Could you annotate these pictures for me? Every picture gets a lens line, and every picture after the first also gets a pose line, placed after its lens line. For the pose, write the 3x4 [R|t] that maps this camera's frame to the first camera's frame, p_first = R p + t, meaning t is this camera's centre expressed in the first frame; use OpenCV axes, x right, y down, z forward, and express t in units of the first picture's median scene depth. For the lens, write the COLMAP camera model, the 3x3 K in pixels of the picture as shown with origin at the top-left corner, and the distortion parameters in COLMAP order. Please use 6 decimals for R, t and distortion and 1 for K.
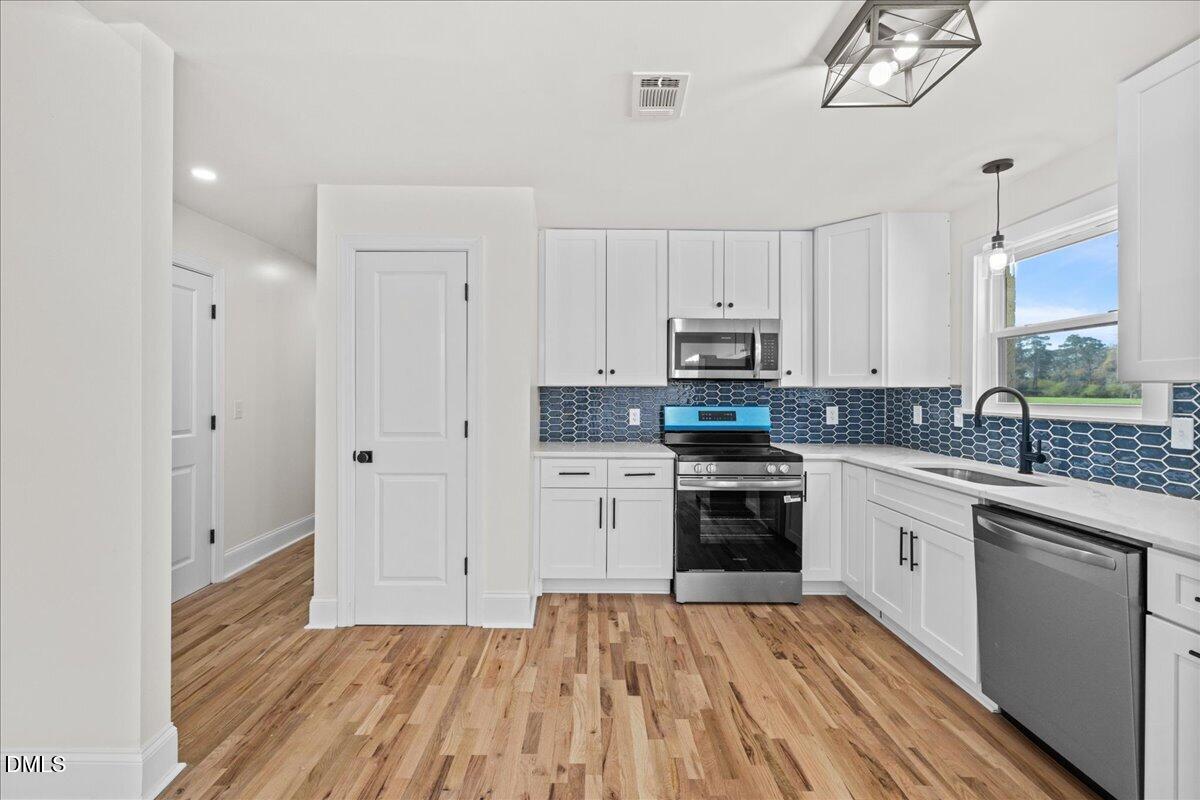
lens RADIAL K [[508.6, 0, 593.1], [0, 508.6, 392.4], [0, 0, 1]] dist [0.000939, -0.000026]
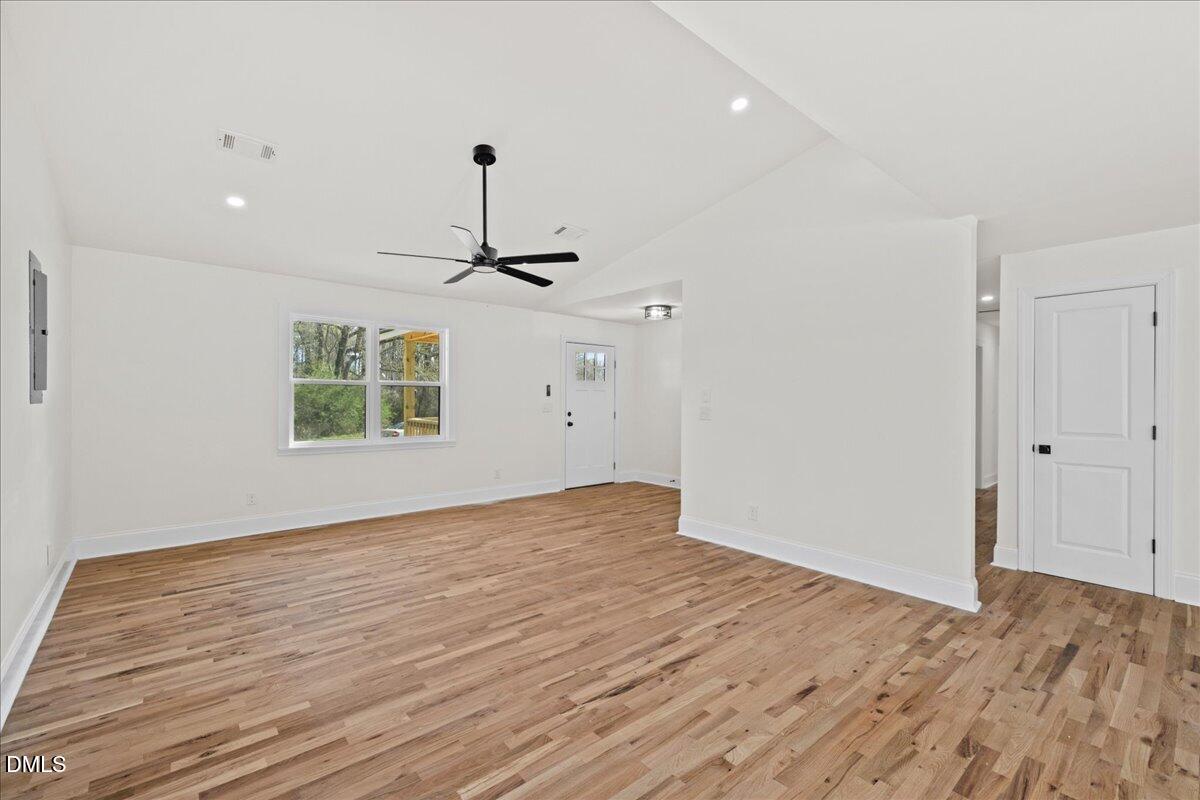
lens RADIAL K [[511.2, 0, 595.7], [0, 511.2, 394.1], [0, 0, 1]] dist [0.001347, -0.000015]
pose [[0.645326, -0.007488, -0.763870, -0.197427], [-0.002564, 0.999925, -0.011968, -0.002505], [0.763903, 0.009682, 0.645259, -0.912216]]
